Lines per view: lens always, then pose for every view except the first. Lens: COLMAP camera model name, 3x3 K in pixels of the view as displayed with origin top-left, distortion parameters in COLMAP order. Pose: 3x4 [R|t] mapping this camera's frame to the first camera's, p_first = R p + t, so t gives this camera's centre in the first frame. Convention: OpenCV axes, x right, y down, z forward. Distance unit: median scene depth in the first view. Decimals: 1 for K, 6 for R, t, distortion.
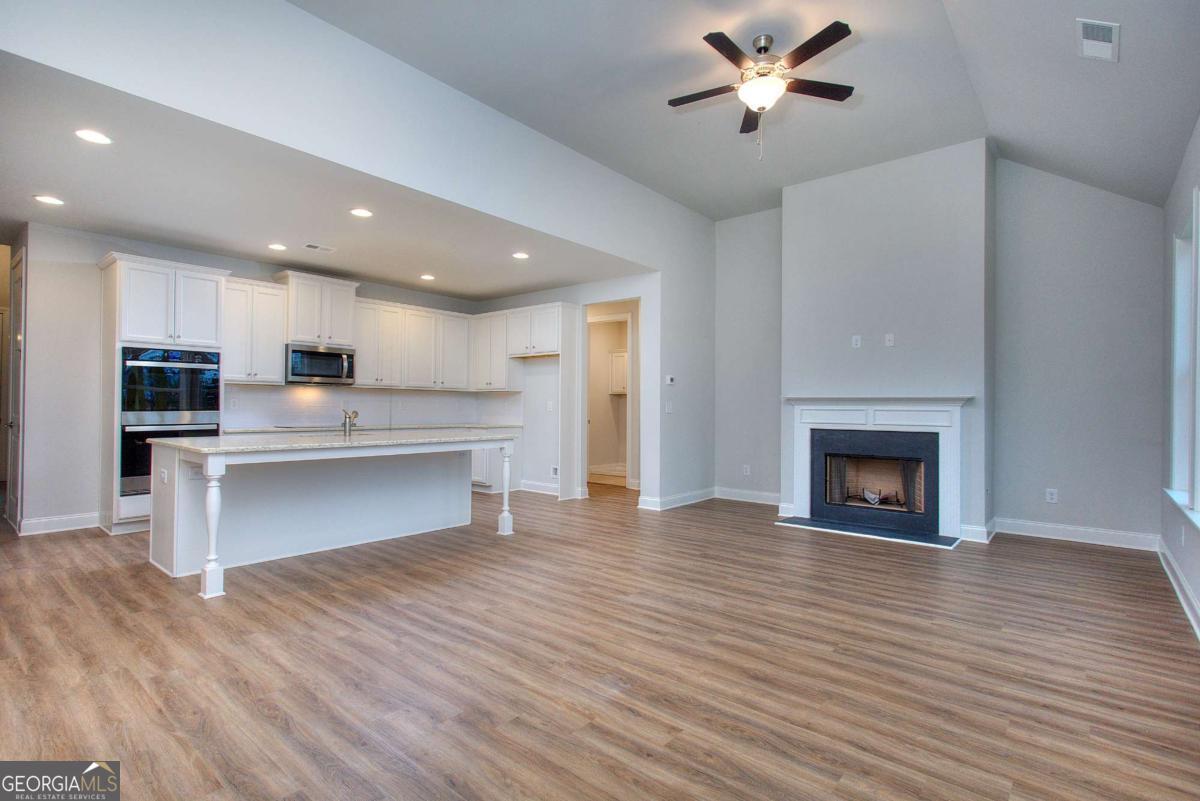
lens RADIAL K [[586.5, 0, 594.4], [0, 586.5, 399.5], [0, 0, 1]] dist [0.003469, 0.006050]
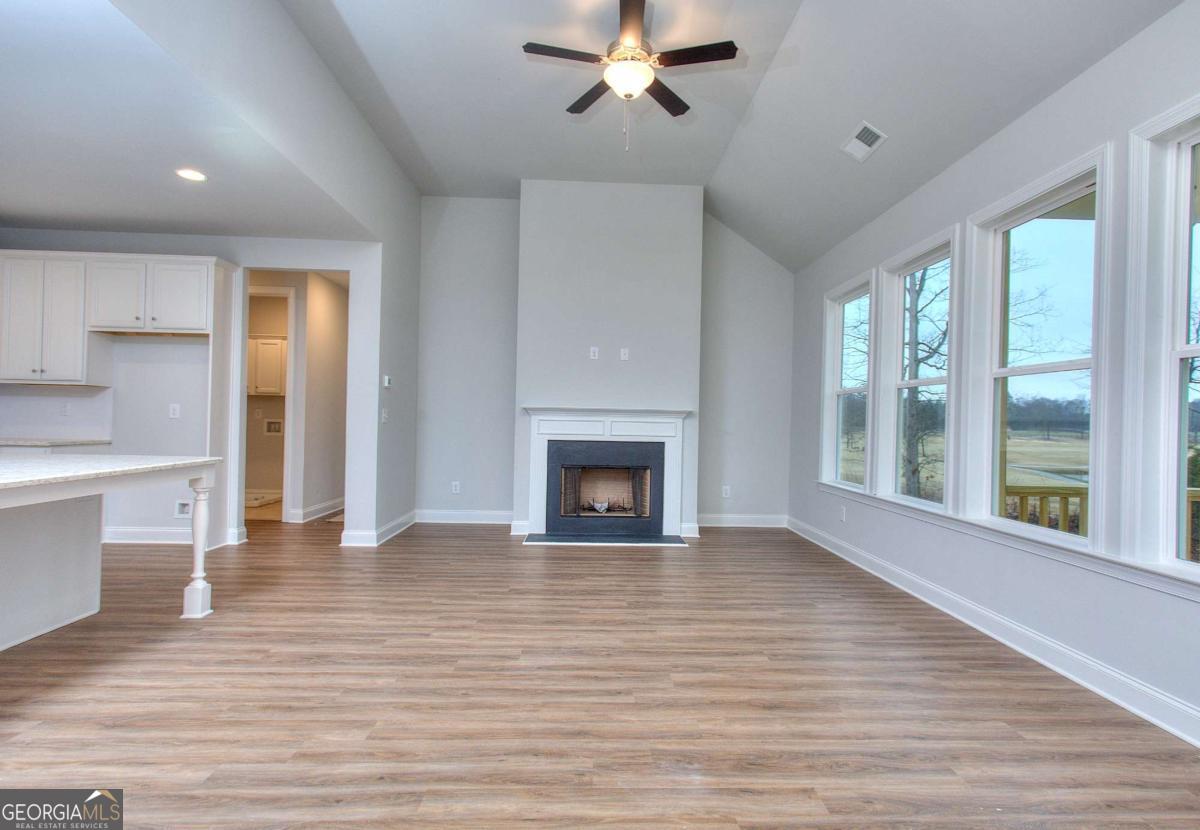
lens RADIAL K [[623.5, 0, 617.6], [0, 623.5, 414.8], [0, 0, 1]] dist [0.003948, 0.002797]
pose [[0.728423, 0.013884, 0.684987, -0.295173], [-0.023141, 0.999723, 0.004344, 0.001217], [-0.684736, -0.019016, 0.728543, 0.217103]]
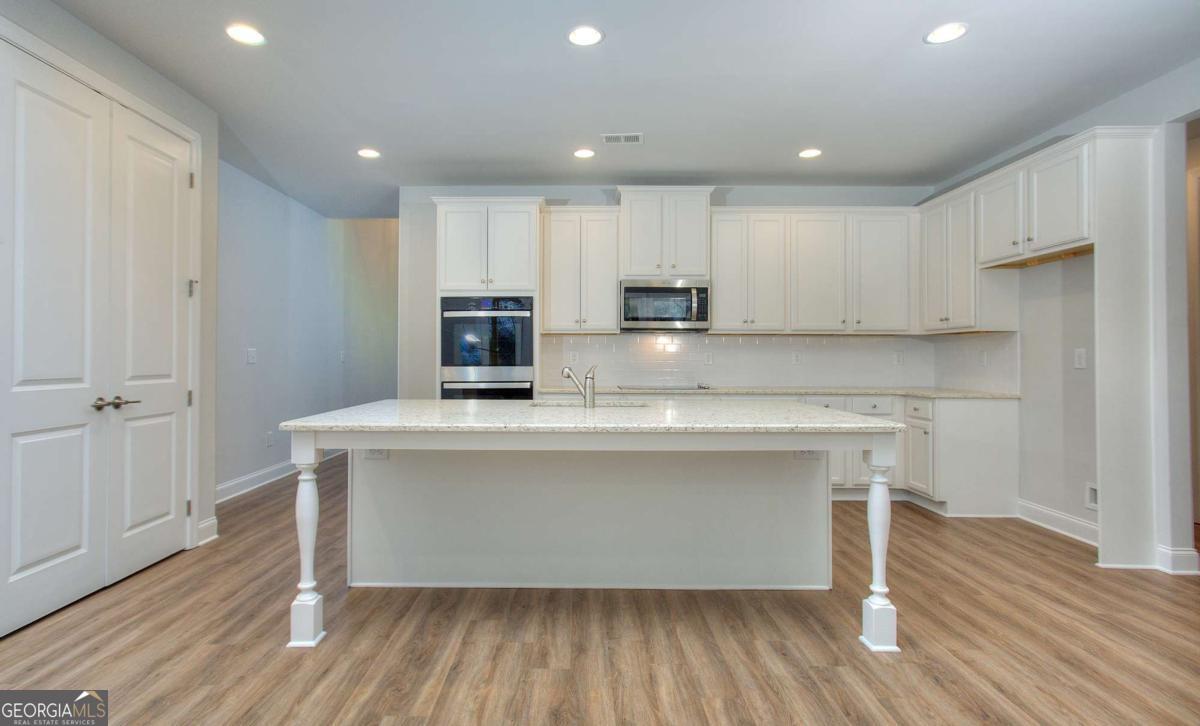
lens RADIAL K [[597.9, 0, 571.2], [0, 597.9, 349.6], [0, 0, 1]] dist [0.003854, 0.001233]
pose [[0.641810, -0.017778, -0.766658, 0.052046], [0.012494, 0.999841, -0.012726, 0.007988], [0.766762, -0.001411, 0.641930, 0.549007]]
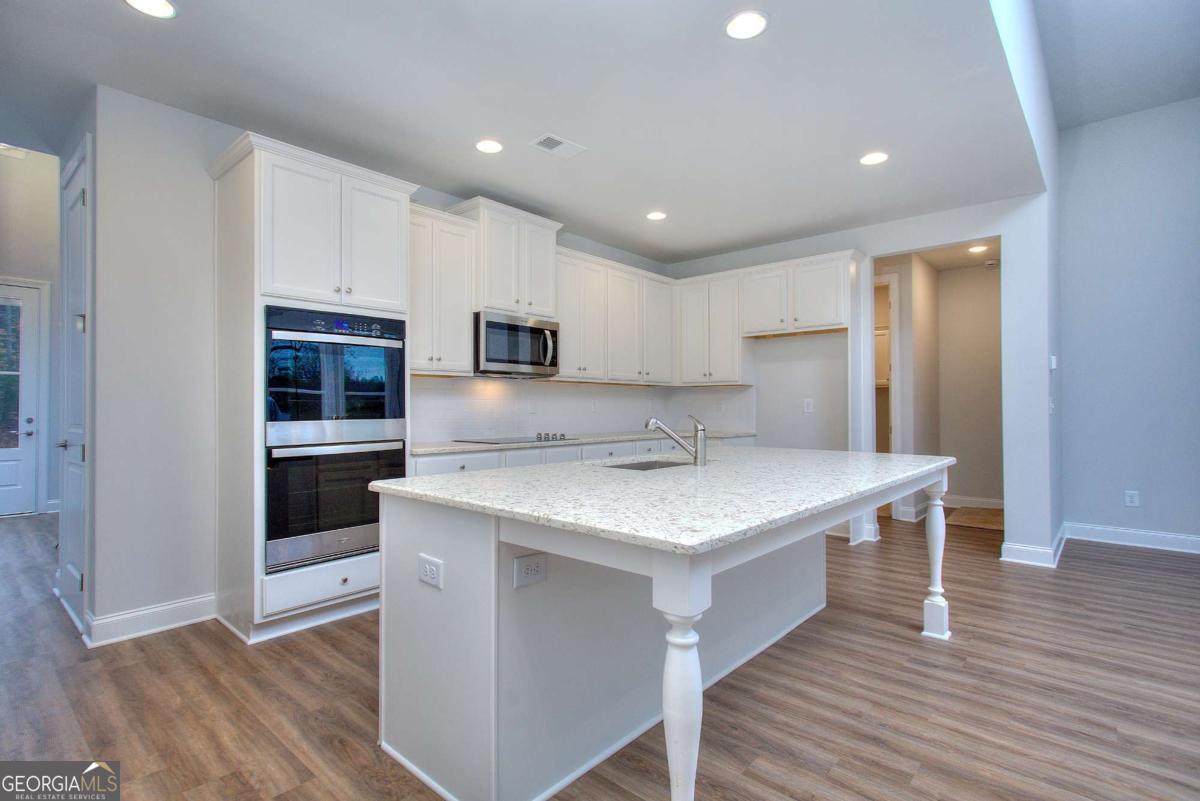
lens RADIAL K [[586.5, 0, 594.4], [0, 586.5, 399.5], [0, 0, 1]] dist [0.003469, 0.006050]
pose [[0.999765, -0.009640, -0.019436, -0.479451], [0.009653, 0.999953, 0.000583, 0.002059], [0.019429, -0.000771, 0.999811, 0.450834]]
